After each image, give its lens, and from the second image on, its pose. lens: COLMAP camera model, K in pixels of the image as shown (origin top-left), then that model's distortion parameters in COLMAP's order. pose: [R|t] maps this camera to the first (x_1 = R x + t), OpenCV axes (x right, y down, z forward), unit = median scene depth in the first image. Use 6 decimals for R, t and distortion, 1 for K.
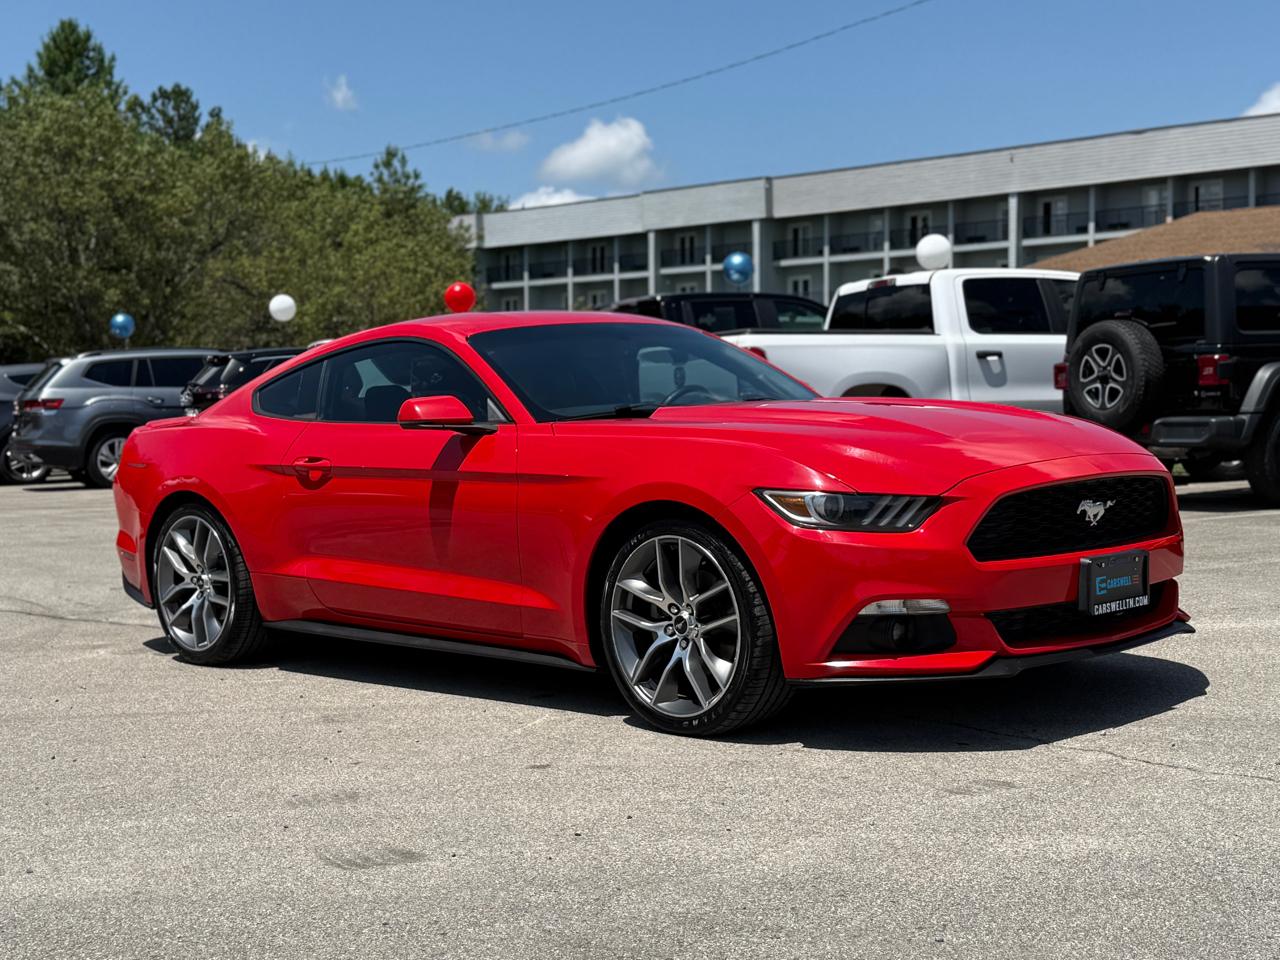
lens RADIAL K [[1798.9, 0, 586.1], [0, 1798.9, 479.0], [0, 0, 1]] dist [0.139860, -0.104339]
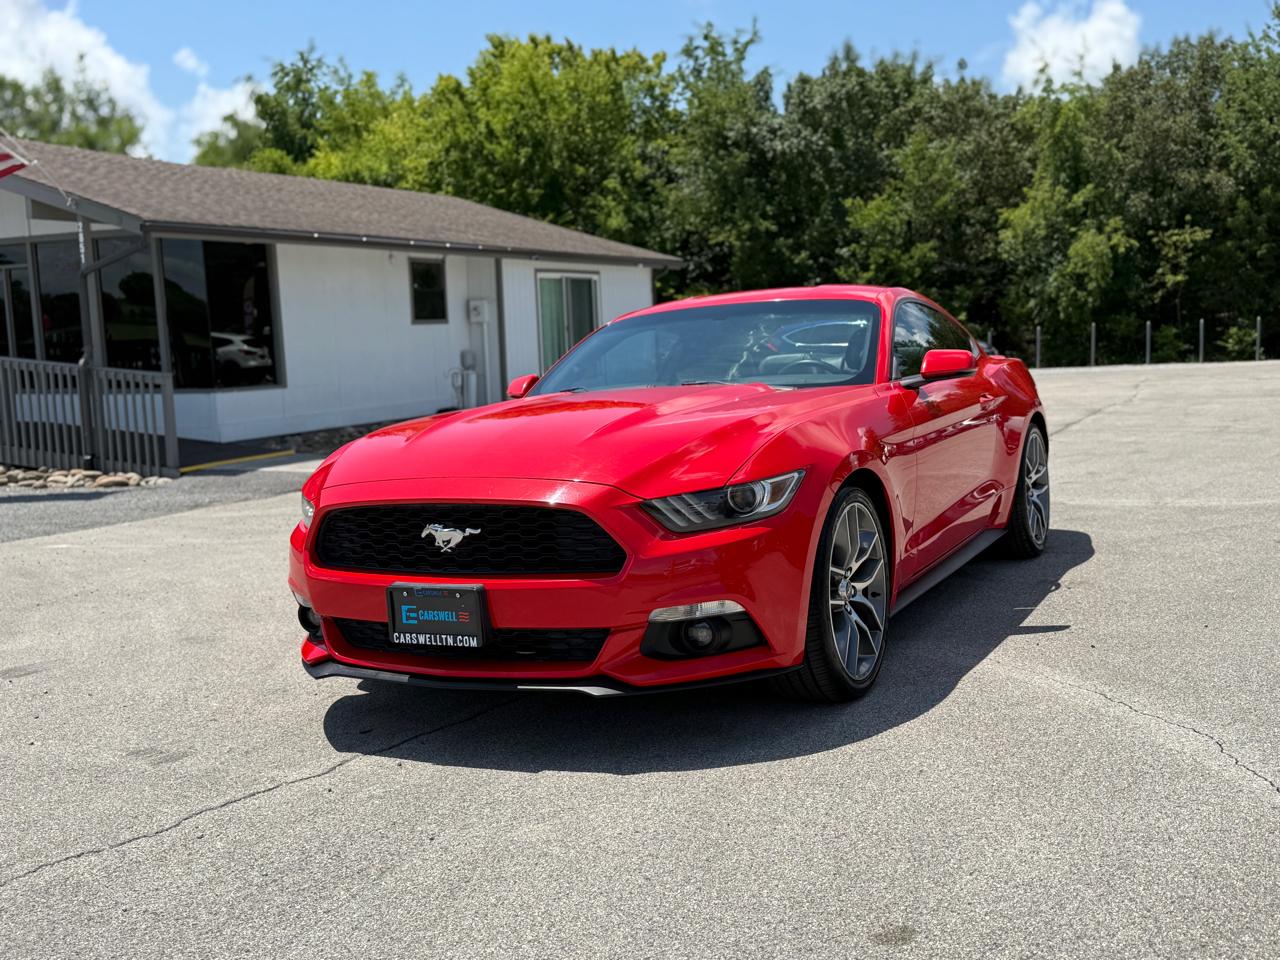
lens RADIAL K [[1237.1, 0, 640.0], [0, 1237.1, 480.0], [0, 0, 1]] dist [0.201022, -0.456288]
pose [[0.366353, 0.109645, -0.923993, 0.097378], [-0.003966, 0.993208, 0.116286, -0.009353], [0.930468, -0.038937, 0.364299, 0.091730]]
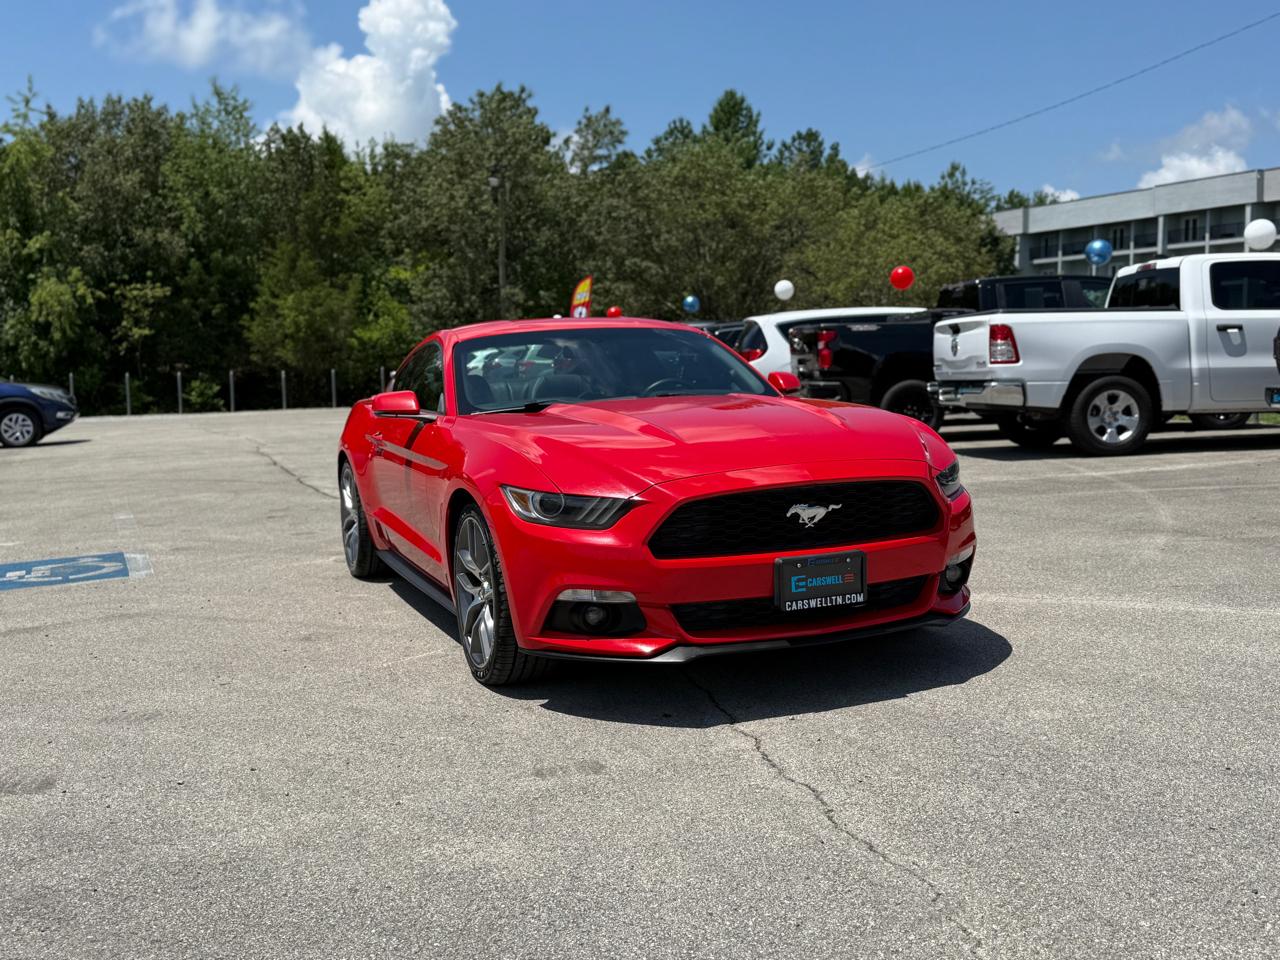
lens RADIAL K [[1237.1, 0, 640.0], [0, 1237.1, 480.0], [0, 0, 1]] dist [0.201022, -0.456288]
pose [[0.933541, 0.037130, -0.356542, 0.048013], [-0.014764, 0.997760, 0.065248, -0.005361], [0.358166, -0.055648, 0.931998, 0.028510]]
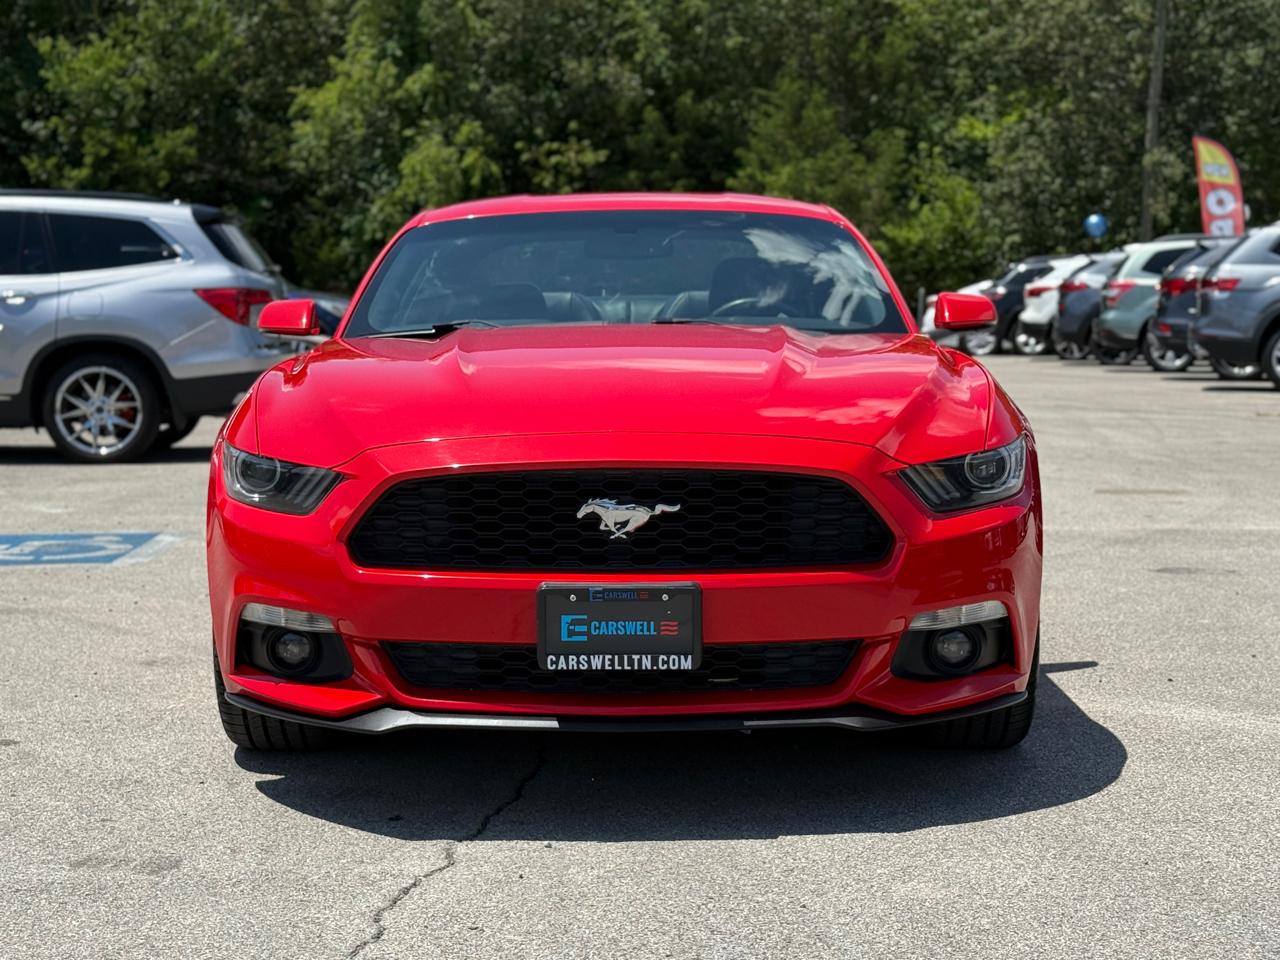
lens RADIAL K [[2113.3, 0, 576.6], [0, 2113.3, 558.8], [0, 0, 1]] dist [0.167789, -0.148395]
pose [[0.723972, 0.122444, -0.678876, 0.084419], [-0.060638, 0.991607, 0.114184, -0.005762], [0.687159, -0.041500, 0.725320, 0.046124]]
